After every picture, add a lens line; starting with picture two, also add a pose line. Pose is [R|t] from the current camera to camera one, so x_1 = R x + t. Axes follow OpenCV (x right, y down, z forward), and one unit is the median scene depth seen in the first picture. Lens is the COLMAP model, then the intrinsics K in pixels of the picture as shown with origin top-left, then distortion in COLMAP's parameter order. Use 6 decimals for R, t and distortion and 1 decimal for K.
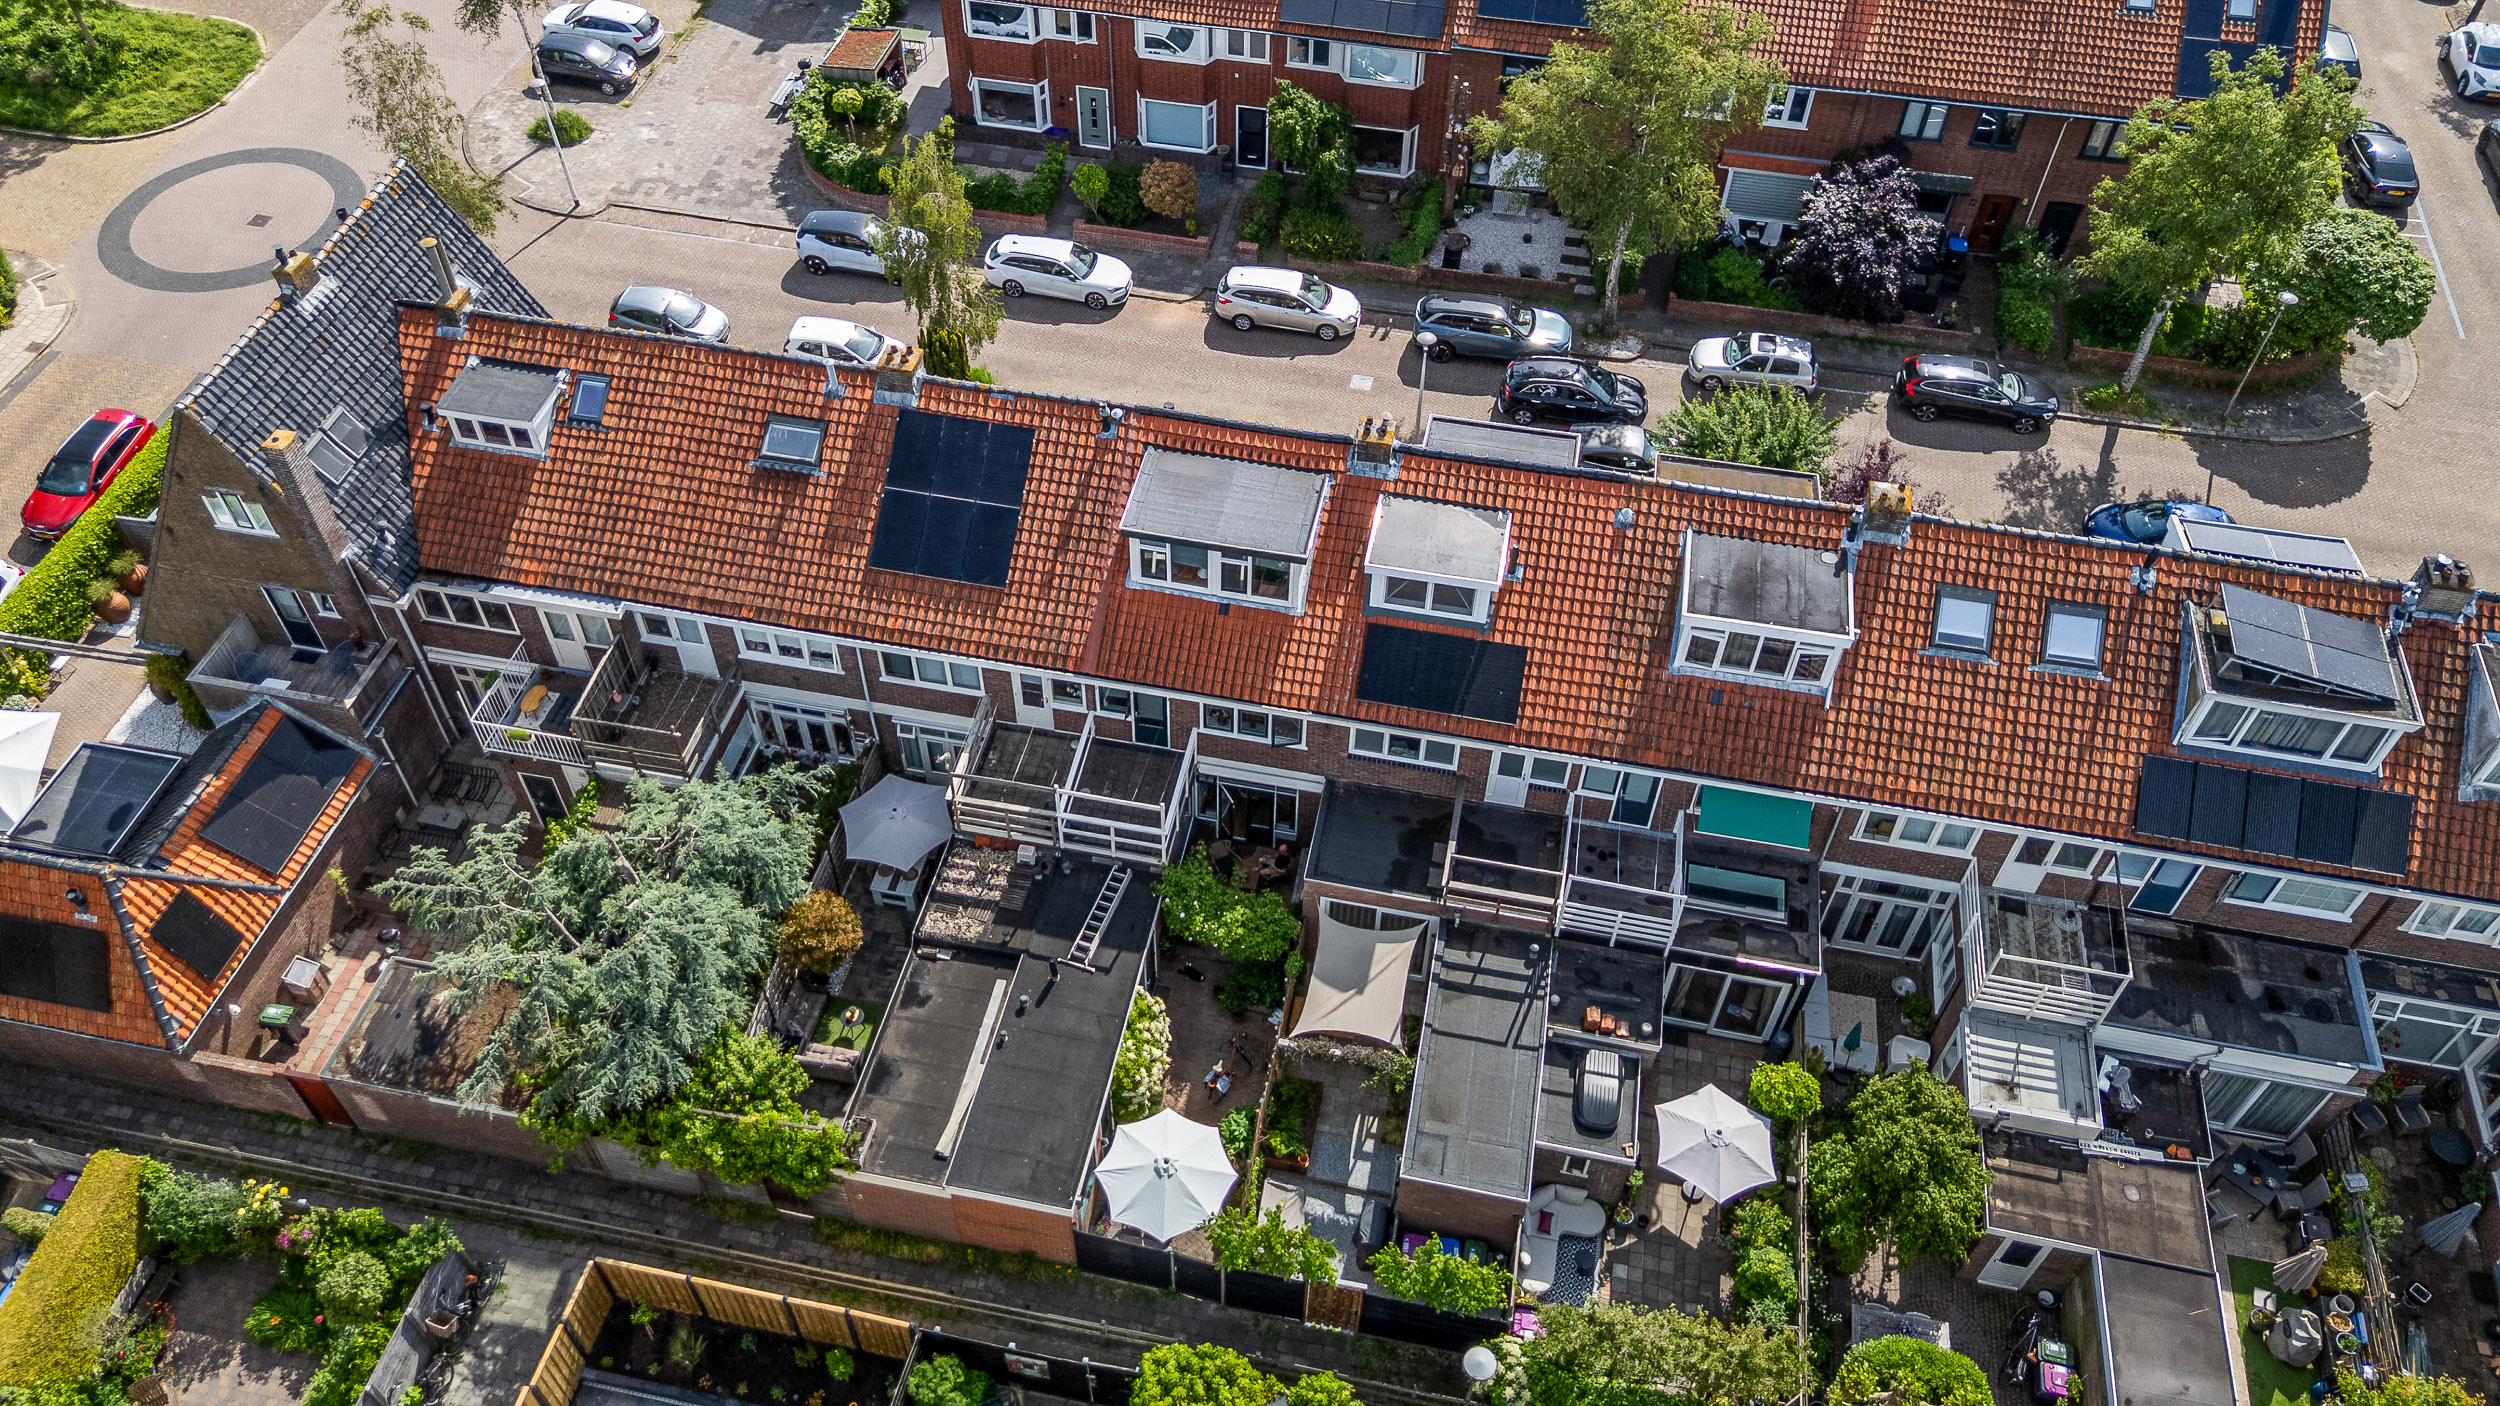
lens RADIAL K [[1840.0, 0, 1250.0], [0, 1840.0, 703.0], [0, 0, 1]] dist [0.082444, -0.080484]
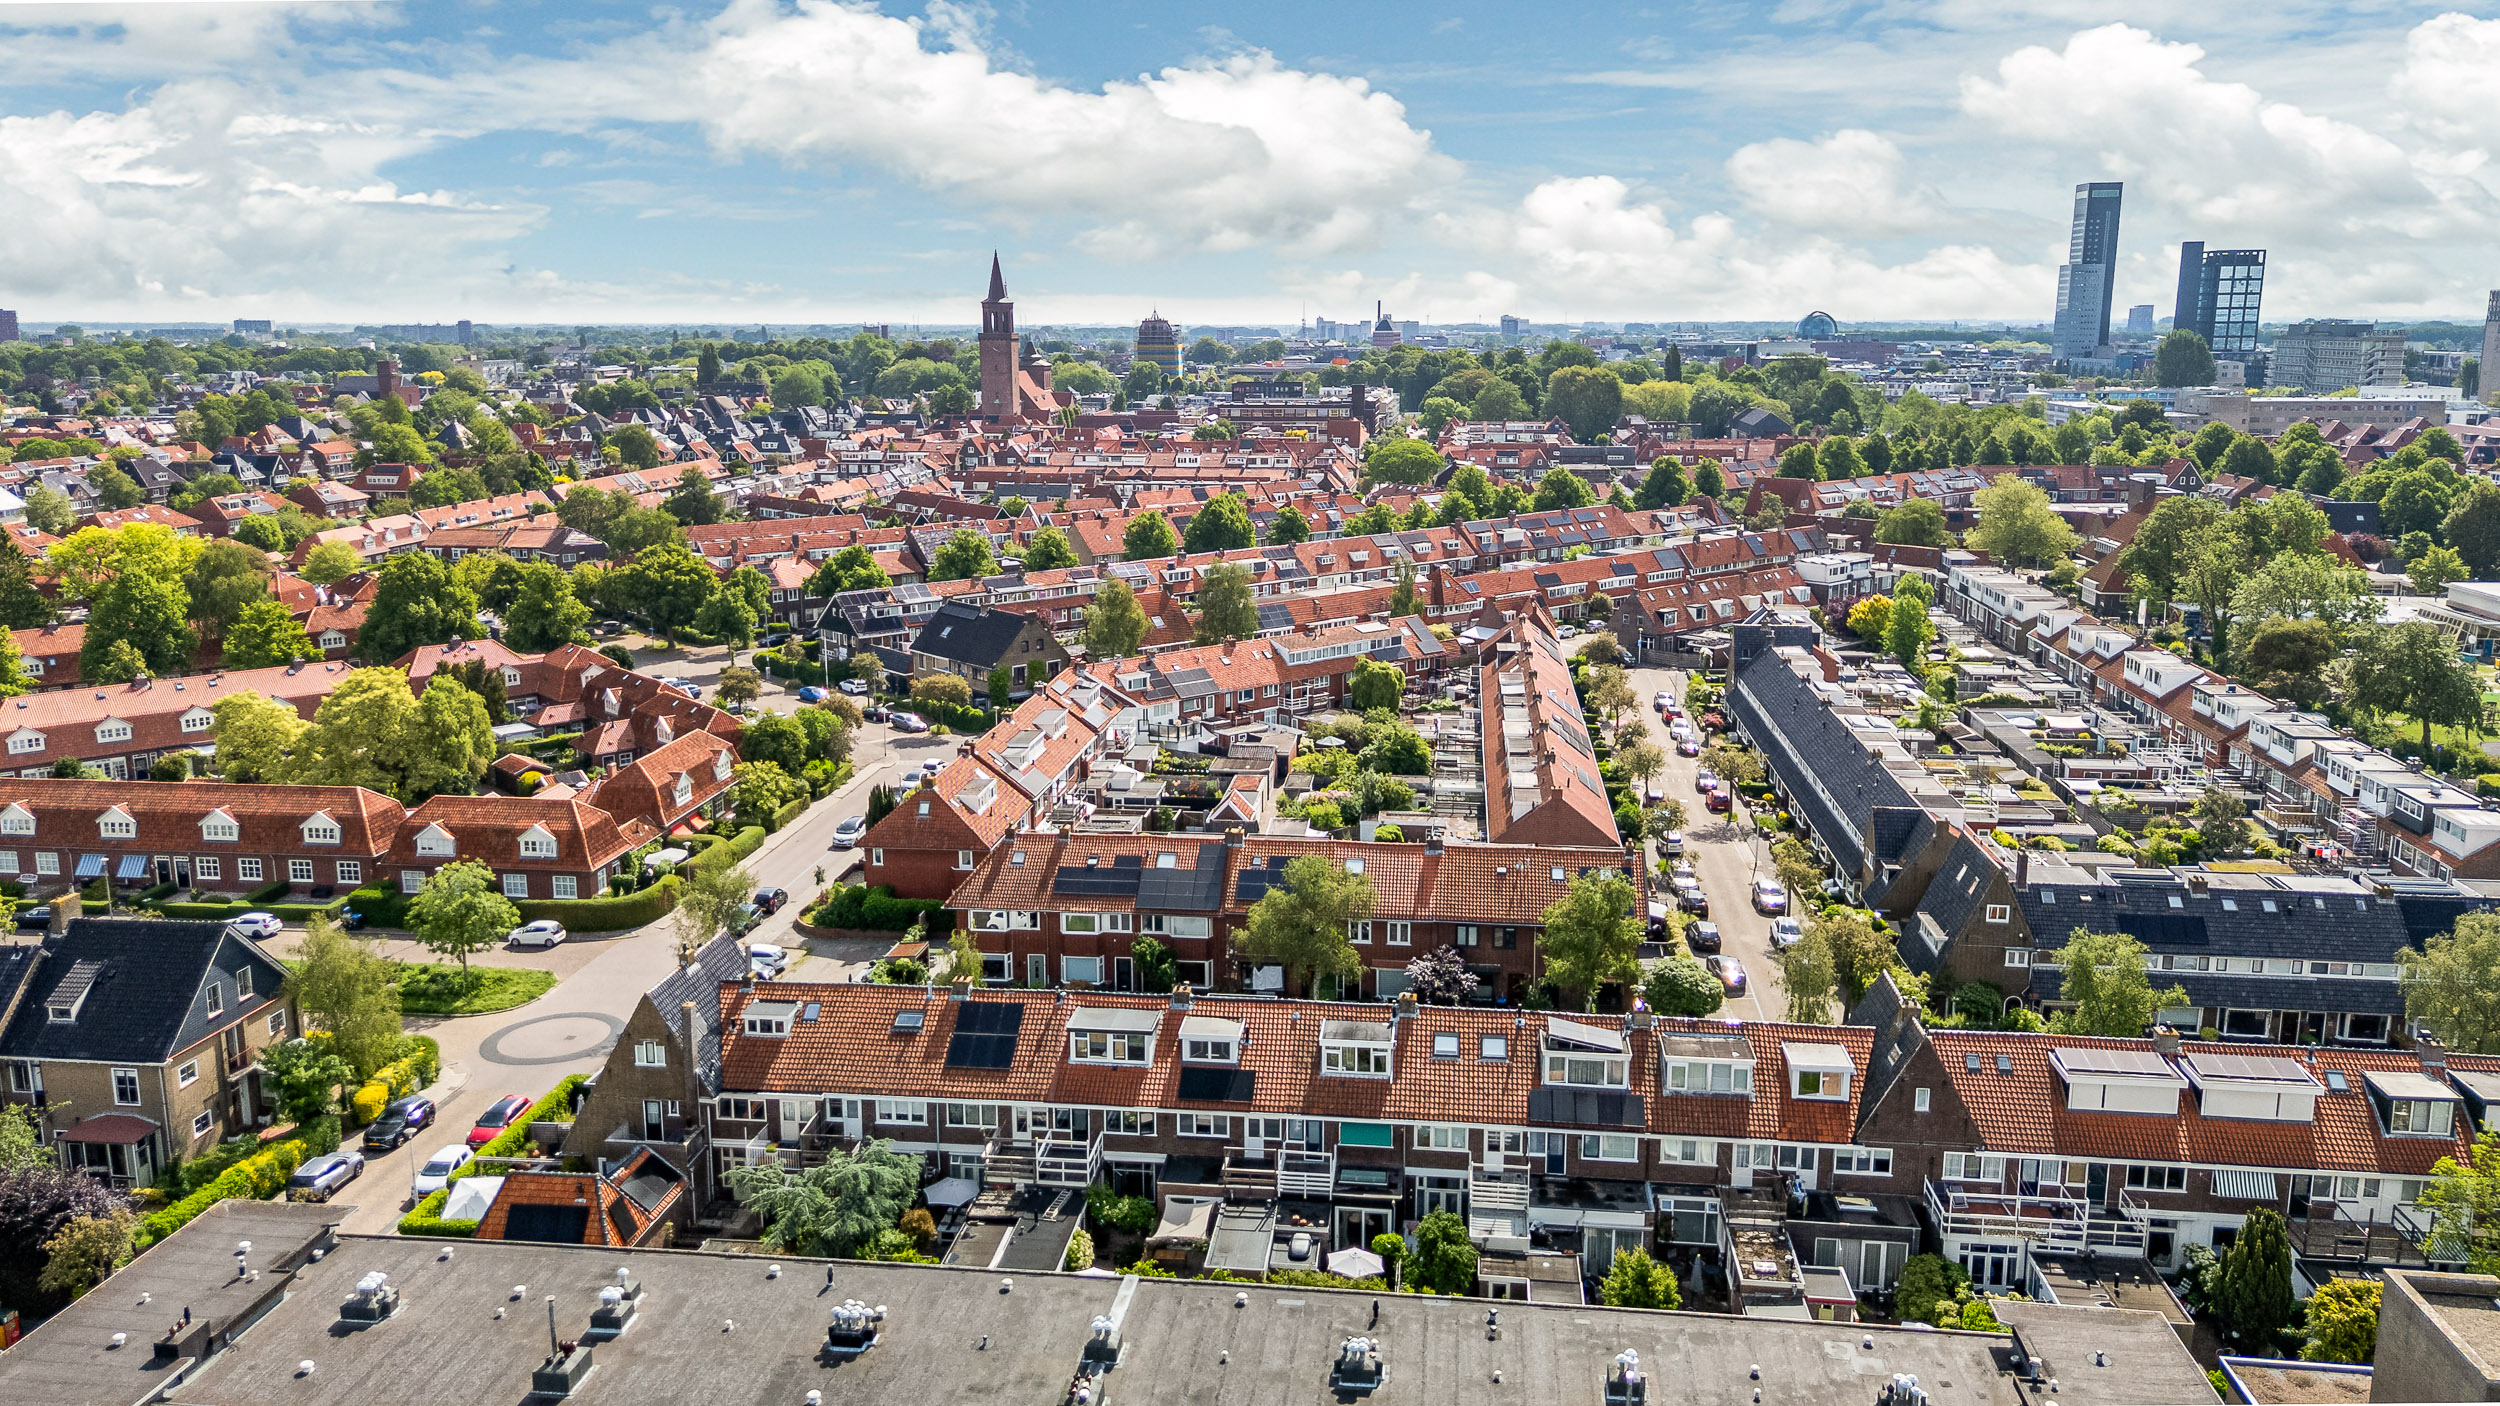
lens RADIAL K [[1840.0, 0, 1250.0], [0, 1840.0, 703.0], [0, 0, 1]] dist [0.082444, -0.080484]
pose [[0.996653, -0.029985, 0.076052, -0.008142], [0.069743, 0.797207, -0.599663, 0.903076], [-0.042648, 0.602960, 0.796630, -0.963871]]
